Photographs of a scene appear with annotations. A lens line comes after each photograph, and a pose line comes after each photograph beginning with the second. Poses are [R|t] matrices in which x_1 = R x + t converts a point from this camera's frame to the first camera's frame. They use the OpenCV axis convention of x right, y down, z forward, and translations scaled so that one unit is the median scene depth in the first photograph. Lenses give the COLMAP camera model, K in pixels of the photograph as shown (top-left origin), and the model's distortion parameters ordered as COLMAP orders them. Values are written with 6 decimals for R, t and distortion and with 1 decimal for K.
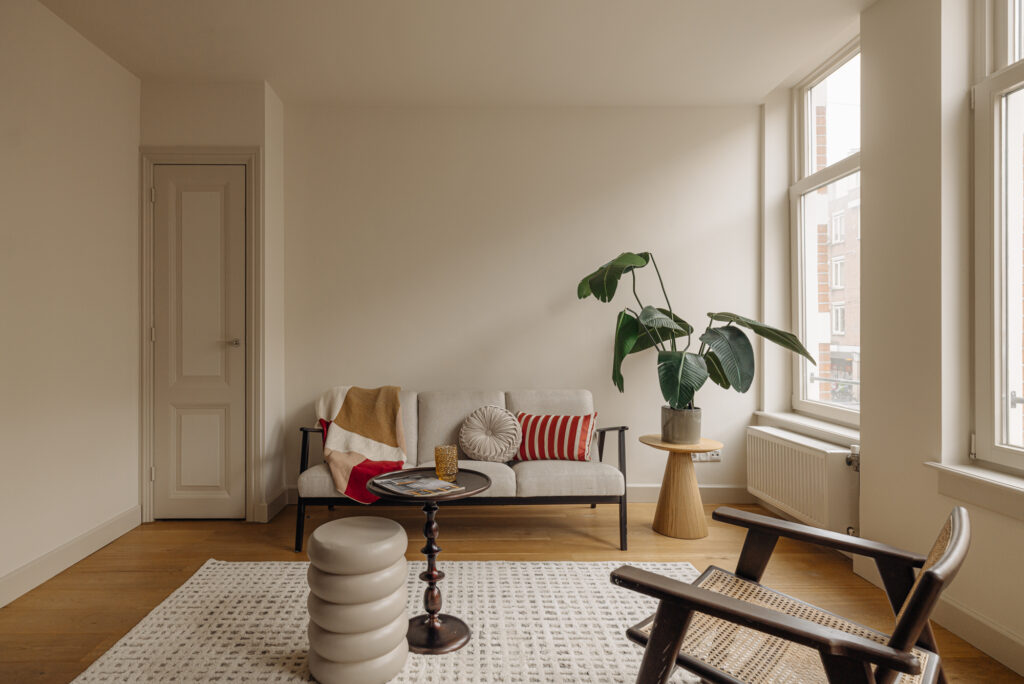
lens RADIAL K [[569.5, 0, 468.3], [0, 569.5, 337.4], [0, 0, 1]] dist [0.010822, -0.001820]
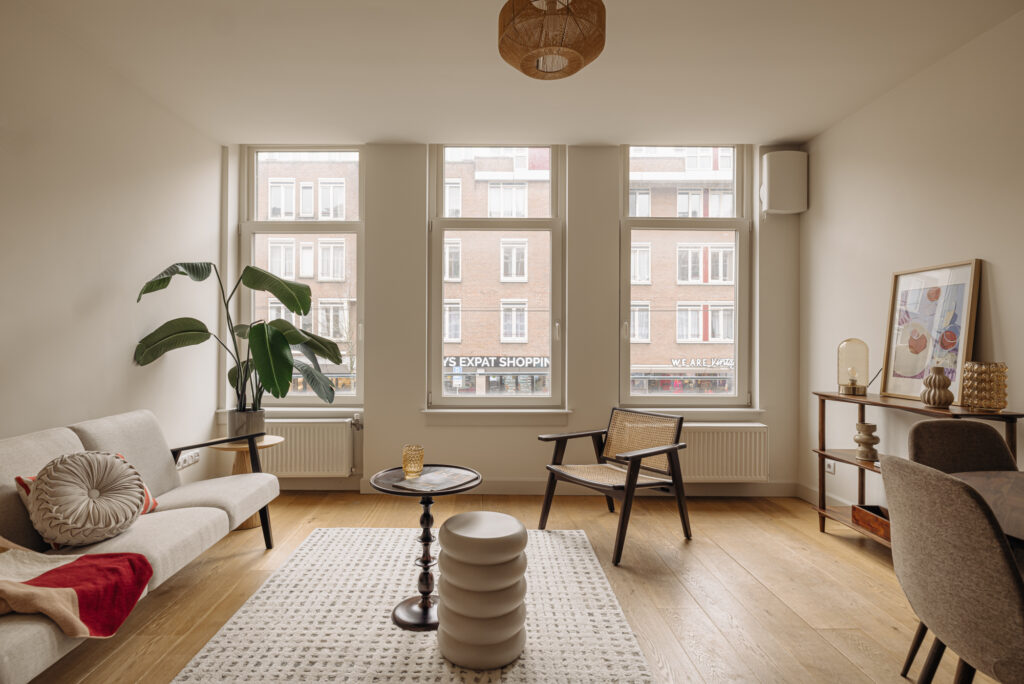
lens RADIAL K [[523.8, 0, 489.5], [0, 523.8, 336.9], [0, 0, 1]] dist [0.009957, 0.000853]
pose [[-0.010403, 0.010016, 0.999896, -0.722882], [0.000791, 0.999950, -0.010008, -0.009271], [-0.999946, 0.000686, -0.010410, 0.604088]]
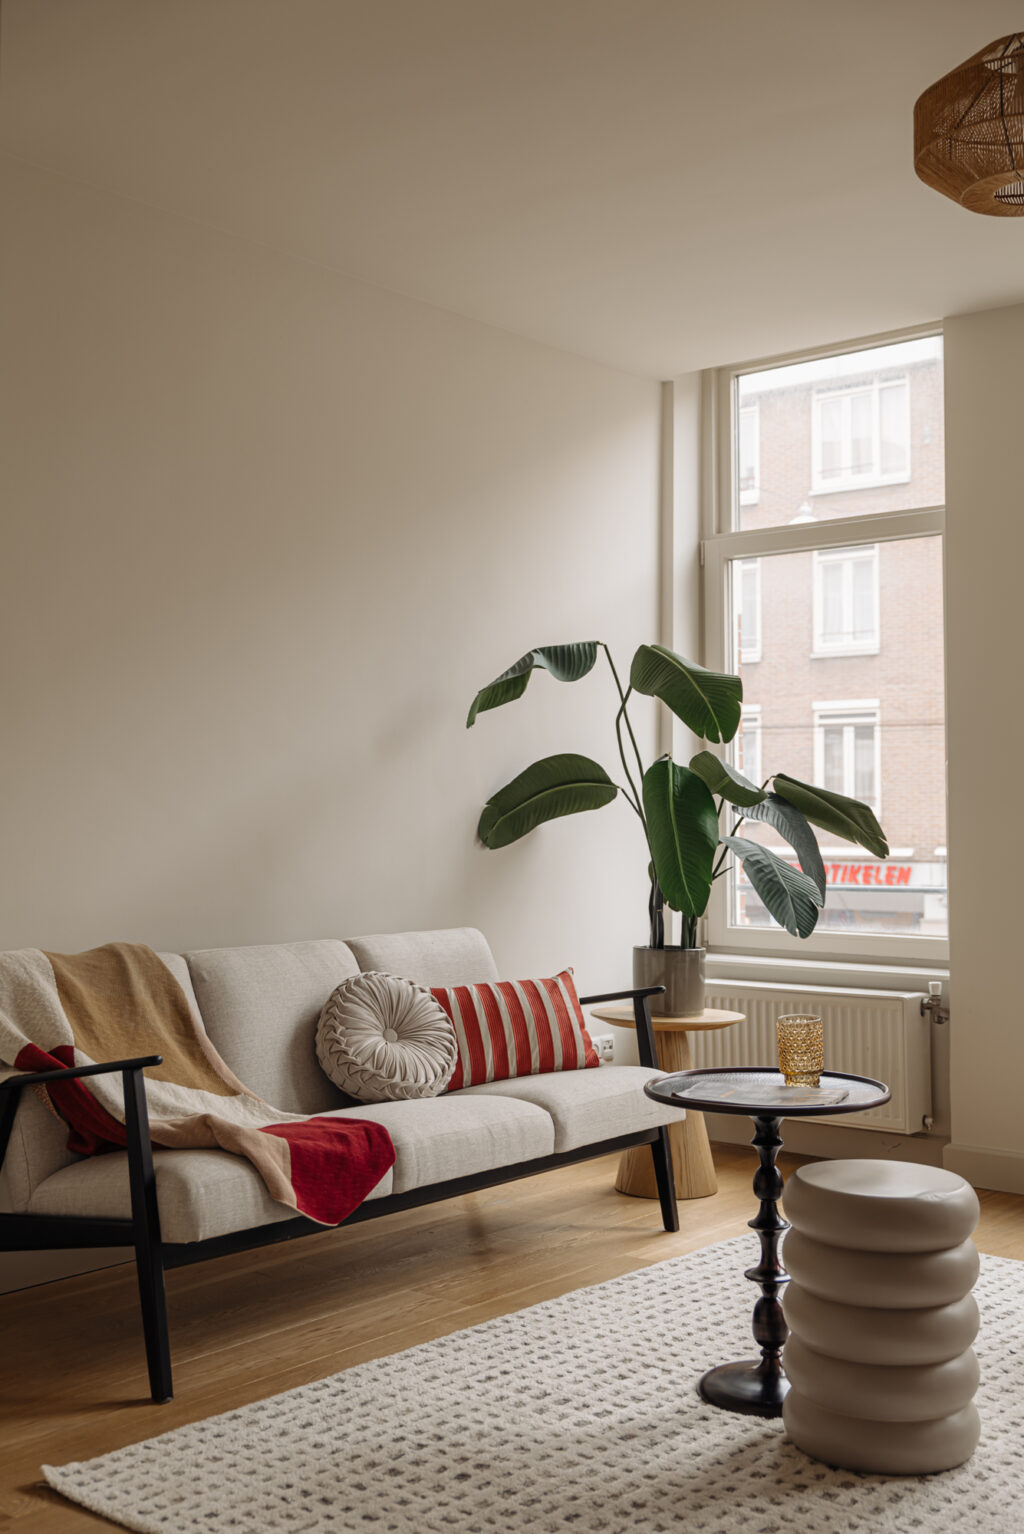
lens RADIAL K [[1667.3, 0, 520.6], [0, 1667.3, 739.1], [0, 0, 1]] dist [0.025257, 0.000000]
pose [[0.637505, 0.044285, 0.769173, -0.985525], [-0.001117, 0.998399, -0.056556, 0.021930], [-0.770446, 0.035195, 0.636533, 0.151603]]
